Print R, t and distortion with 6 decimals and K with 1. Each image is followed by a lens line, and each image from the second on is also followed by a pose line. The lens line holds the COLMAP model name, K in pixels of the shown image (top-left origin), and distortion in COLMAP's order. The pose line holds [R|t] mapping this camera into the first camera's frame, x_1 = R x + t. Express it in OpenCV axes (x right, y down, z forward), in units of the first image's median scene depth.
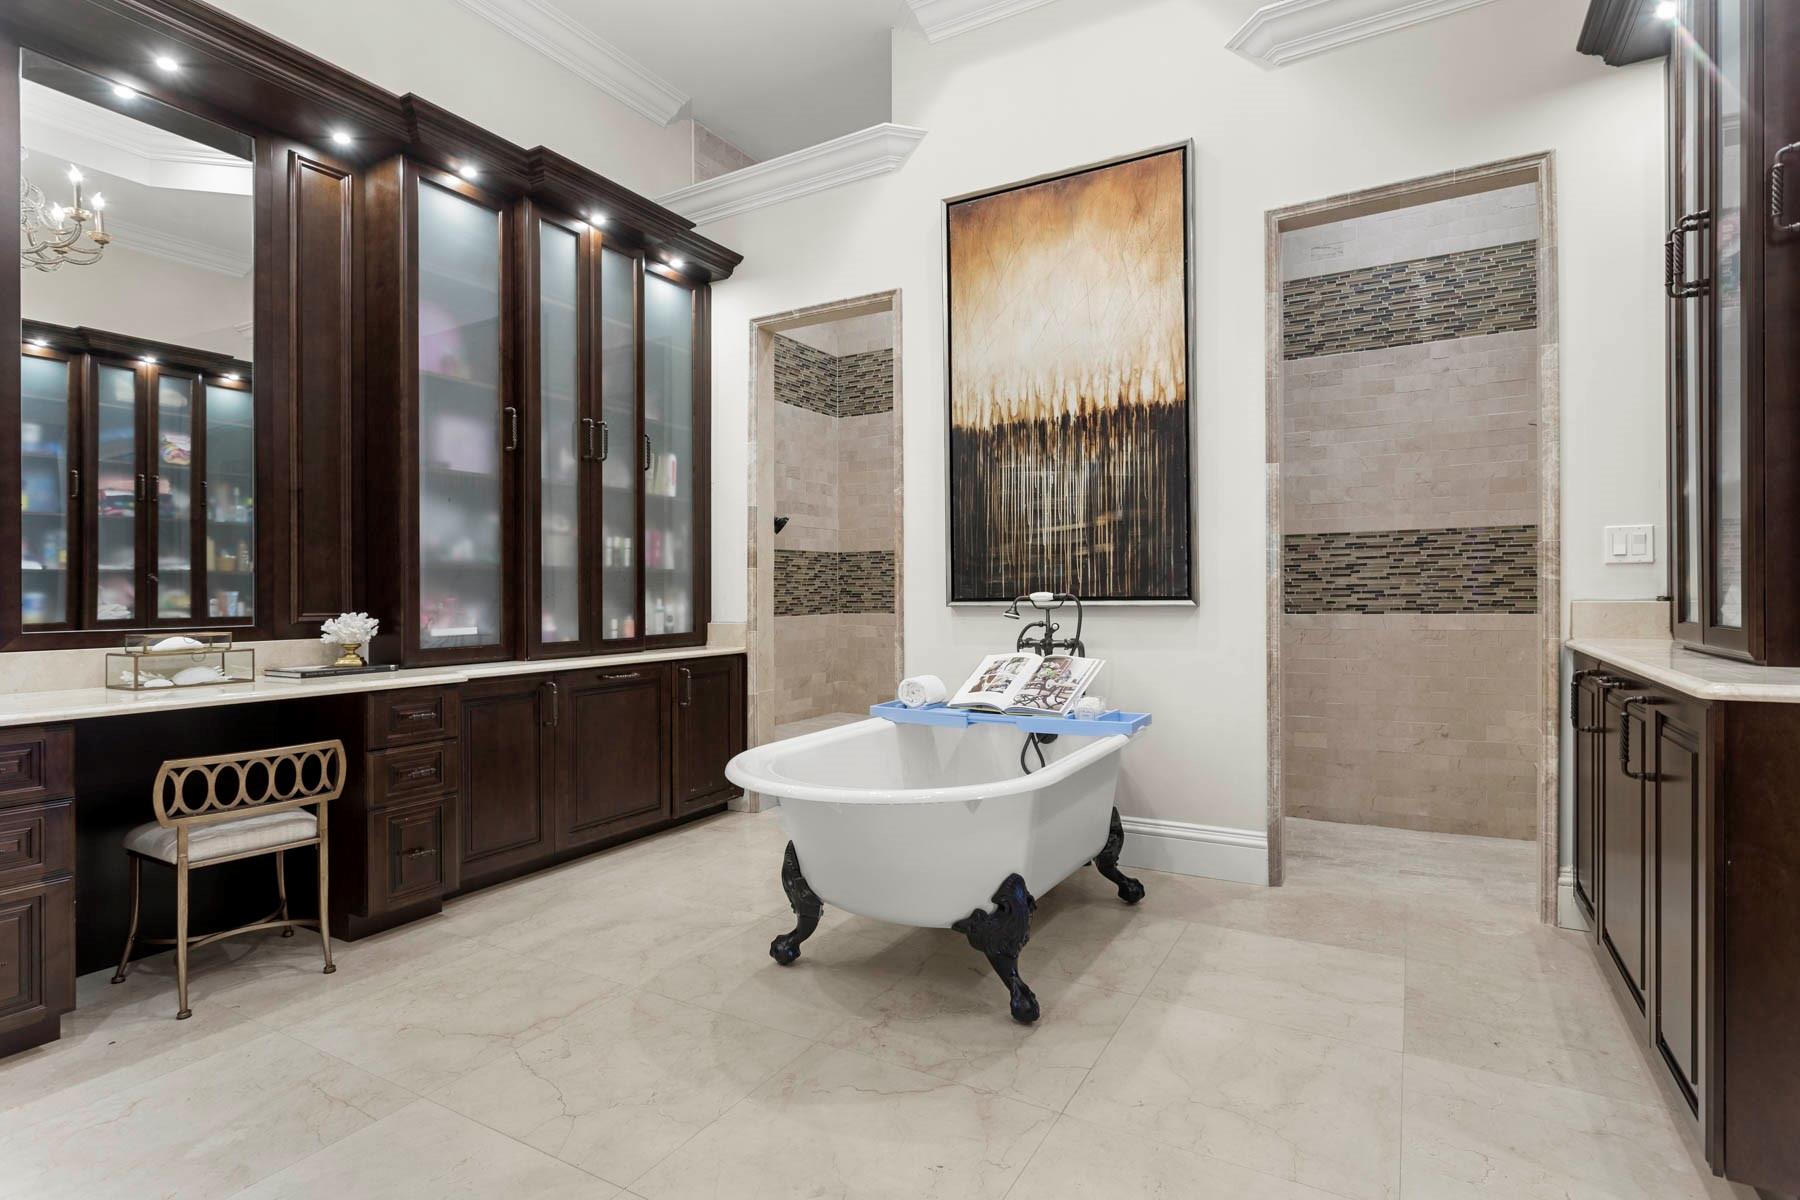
lens RADIAL K [[893.3, 0, 905.0], [0, 893.3, 590.2], [0, 0, 1]] dist [-0.006189, 0.005815]
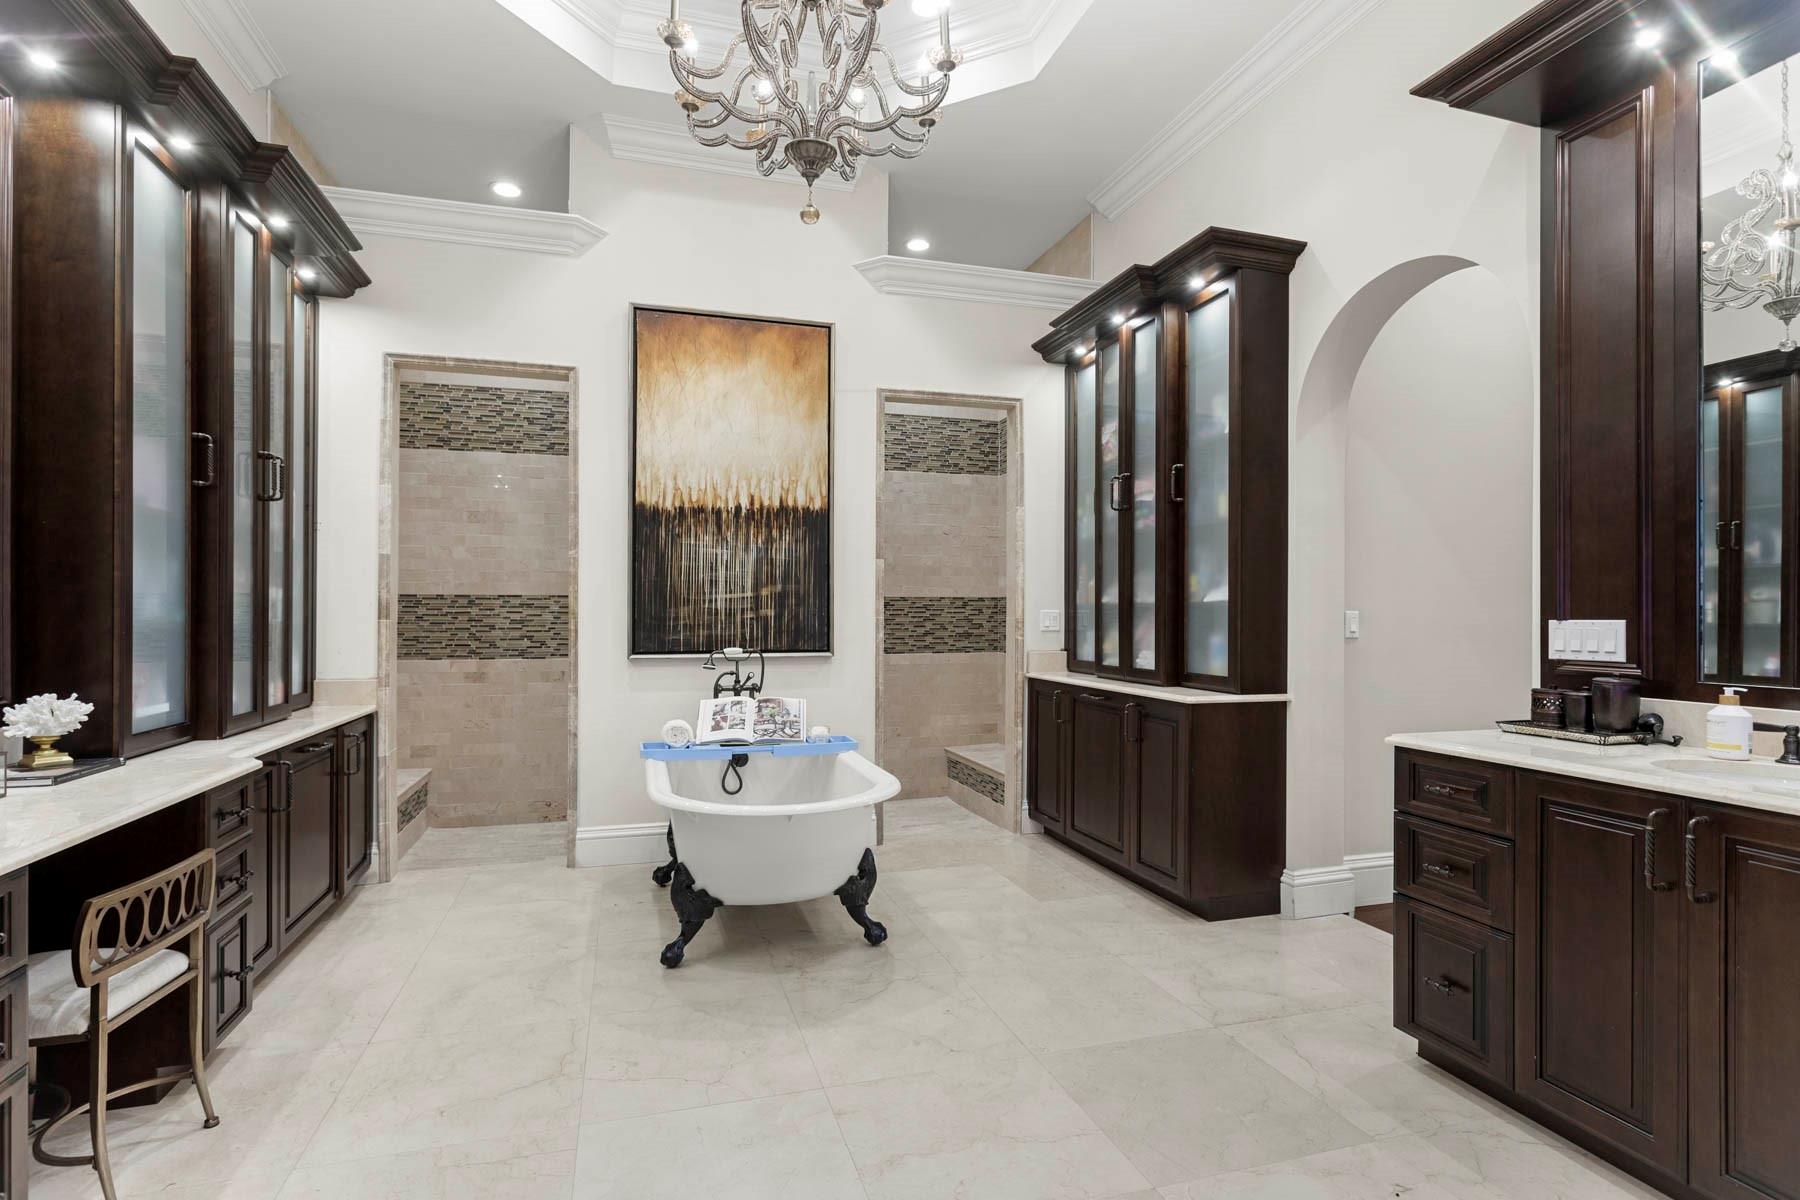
lens RADIAL K [[893.3, 0, 903.0], [0, 893.3, 612.0], [0, 0, 1]] dist [-0.006189, 0.005815]
pose [[0.681845, 0.012229, 0.731394, -0.601268], [-0.012787, 0.999907, -0.004797, -0.044986], [-0.731385, -0.006081, 0.681938, -0.037182]]
